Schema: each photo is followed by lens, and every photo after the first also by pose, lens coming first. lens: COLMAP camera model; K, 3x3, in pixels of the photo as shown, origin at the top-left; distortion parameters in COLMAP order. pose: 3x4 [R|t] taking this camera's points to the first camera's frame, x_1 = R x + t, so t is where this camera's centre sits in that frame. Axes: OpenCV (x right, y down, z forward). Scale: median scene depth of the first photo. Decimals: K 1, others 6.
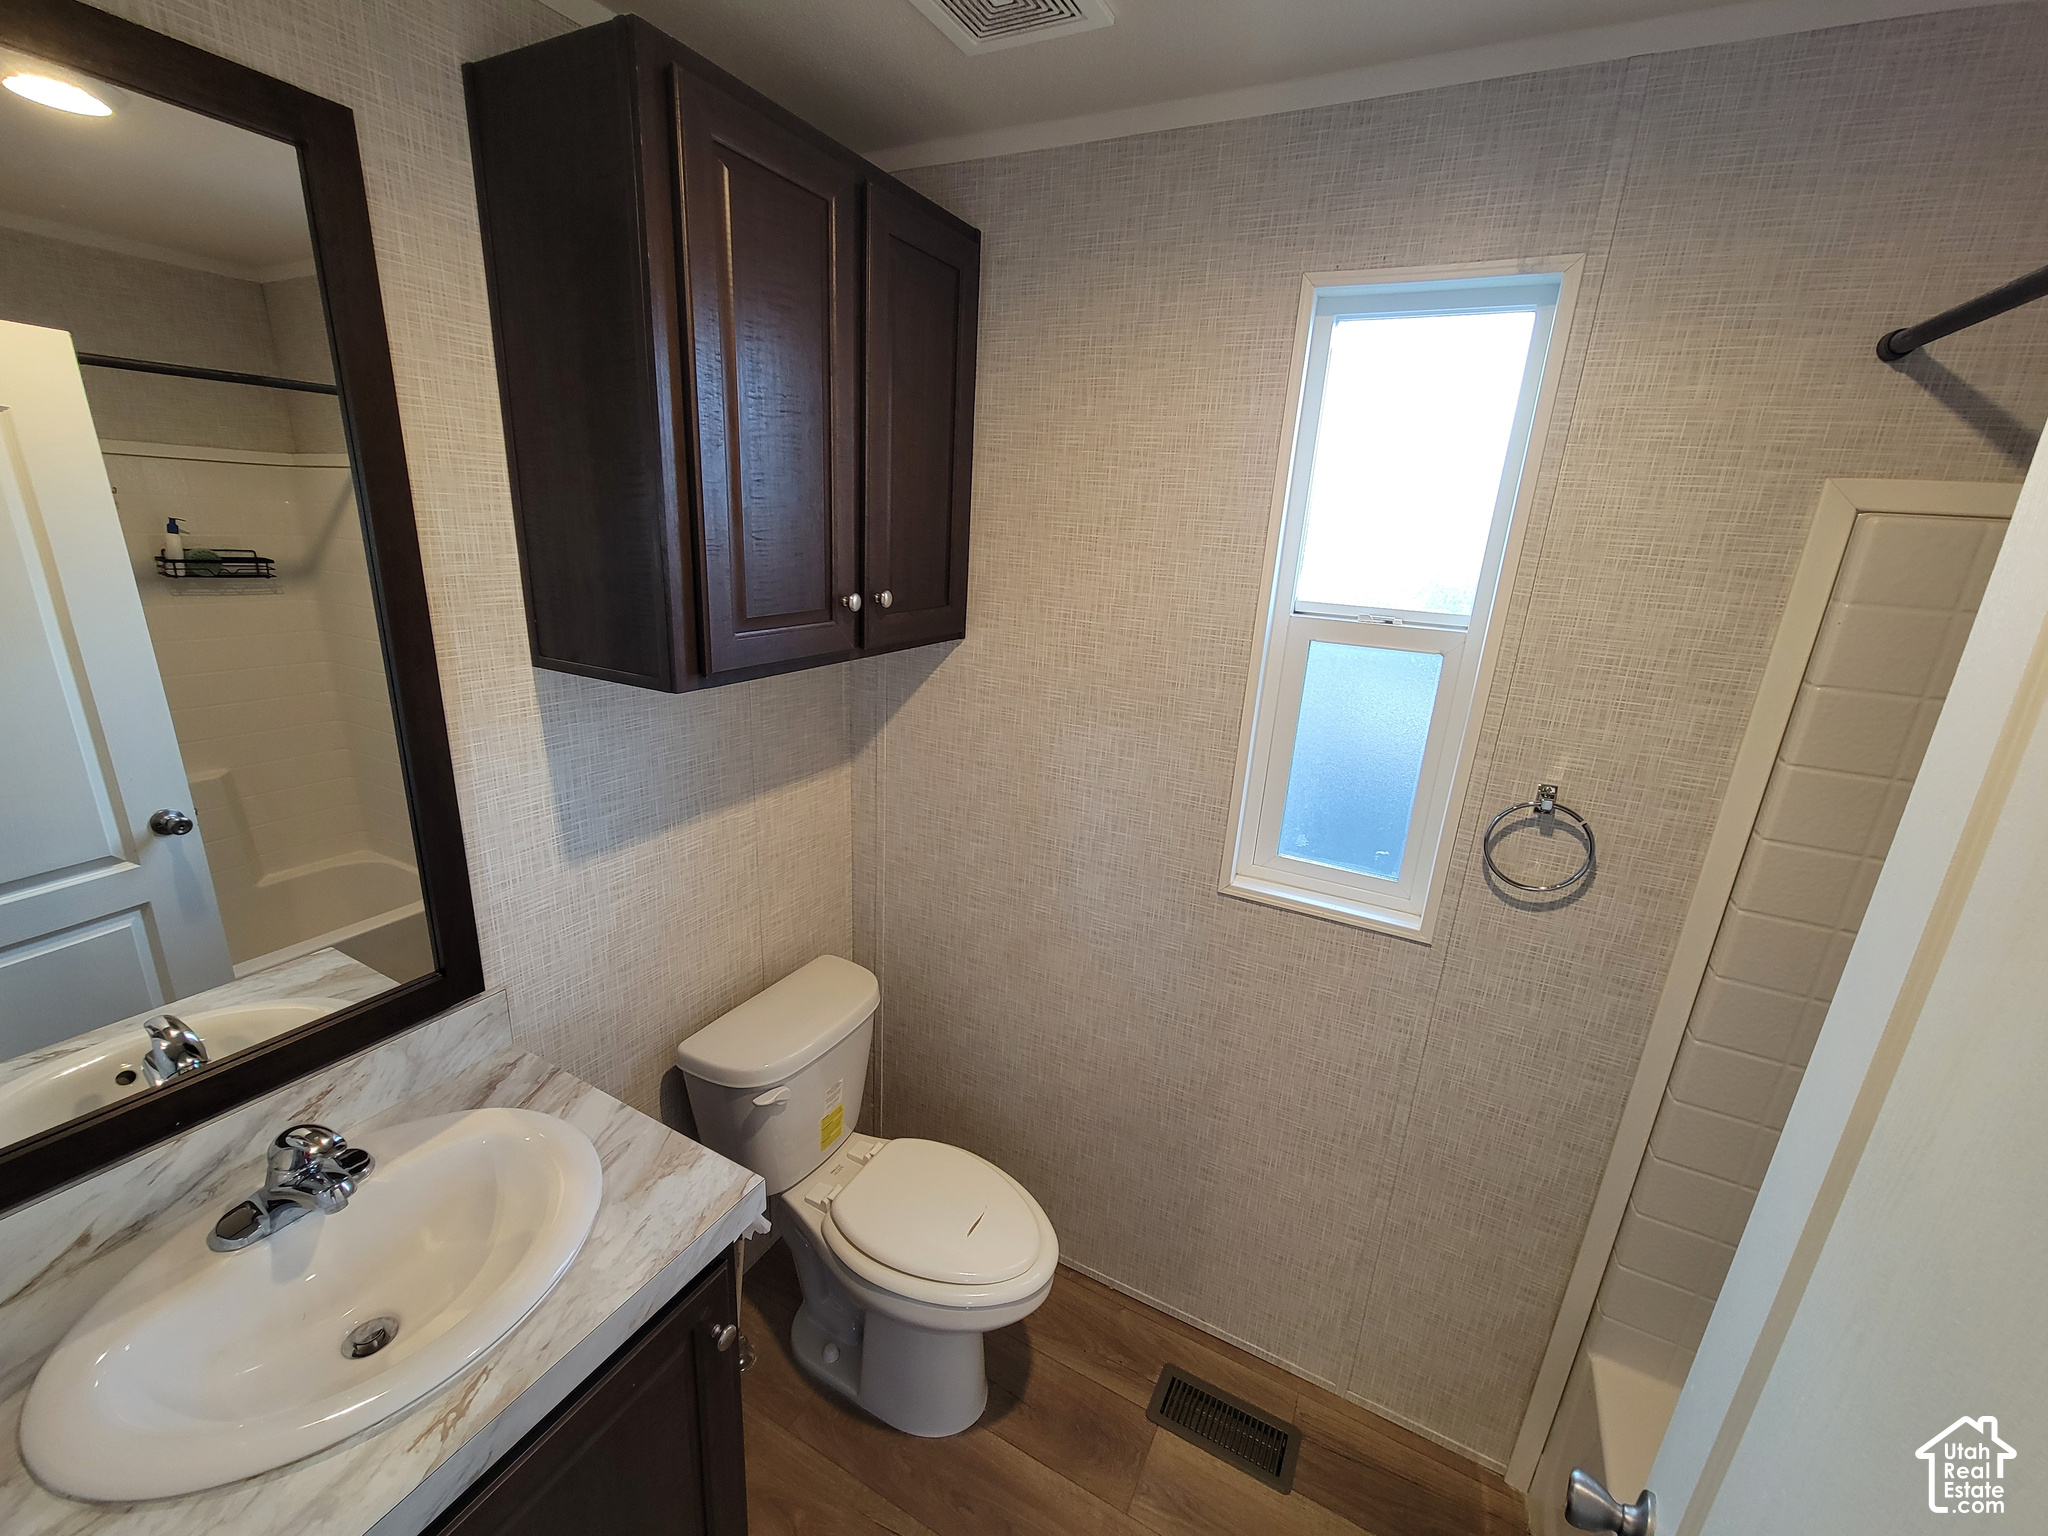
lens RADIAL K [[830.3, 0, 1024.0], [0, 830.3, 768.0], [0, 0, 1]] dist [0.000584, 0.000073]
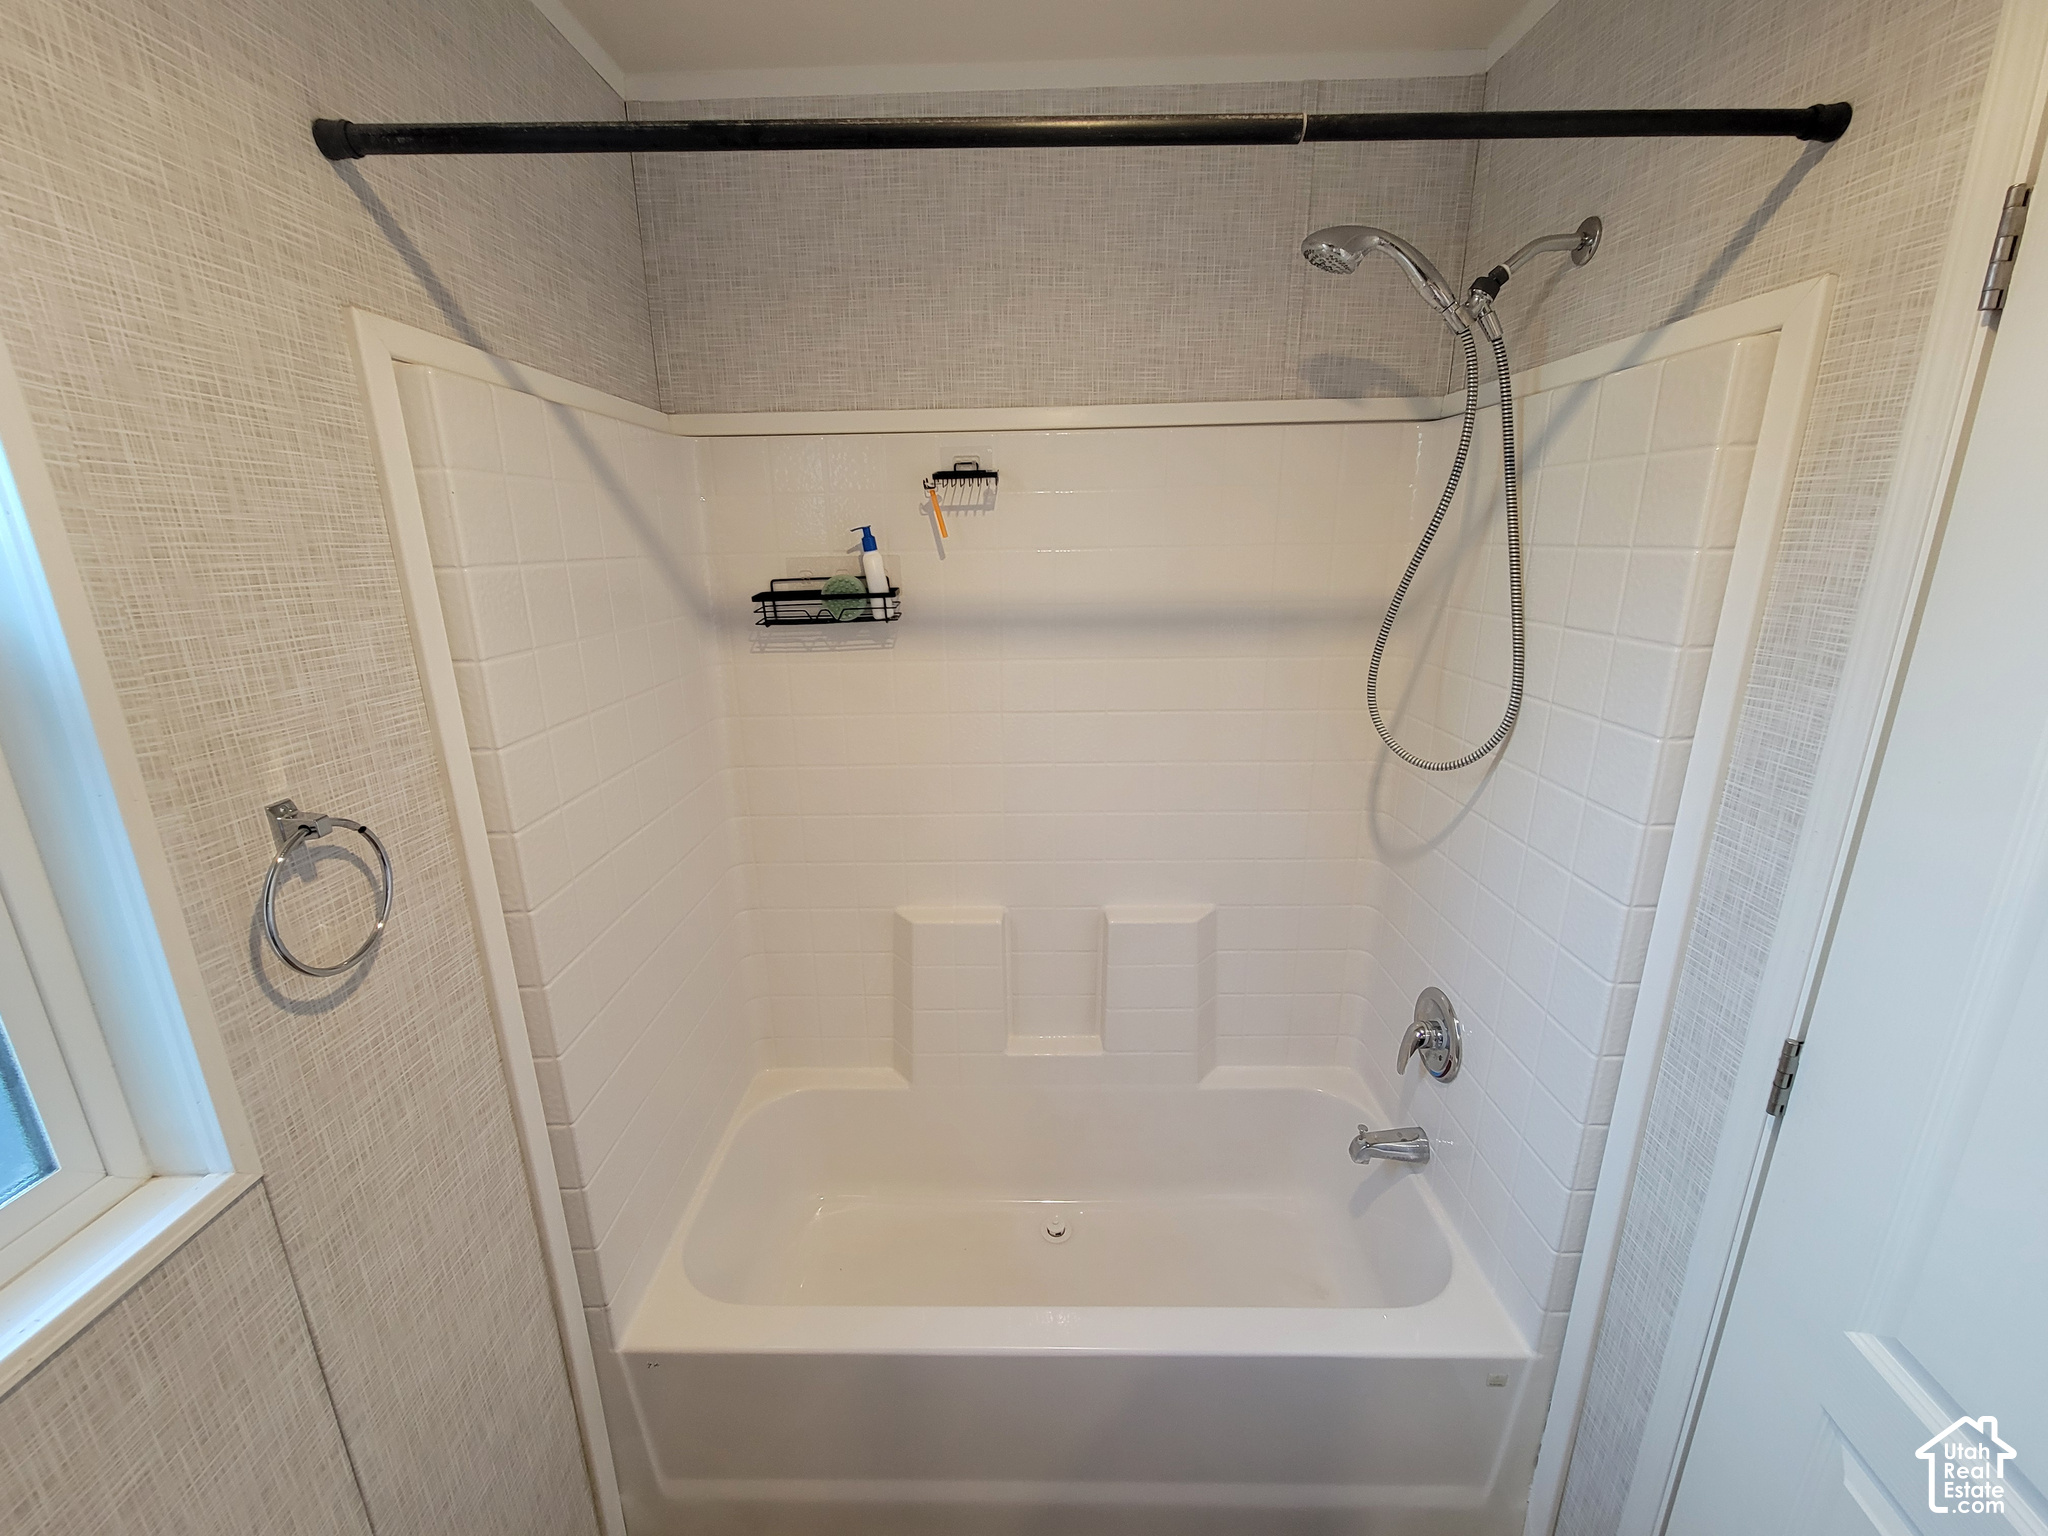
lens RADIAL K [[830.3, 0, 1024.0], [0, 830.3, 768.0], [0, 0, 1]] dist [0.000584, 0.000073]
pose [[-0.457087, -0.289451, 0.841005, -0.120160], [0.245510, 0.867766, 0.432097, -0.157516], [-0.854866, 0.403981, -0.325581, 0.917758]]
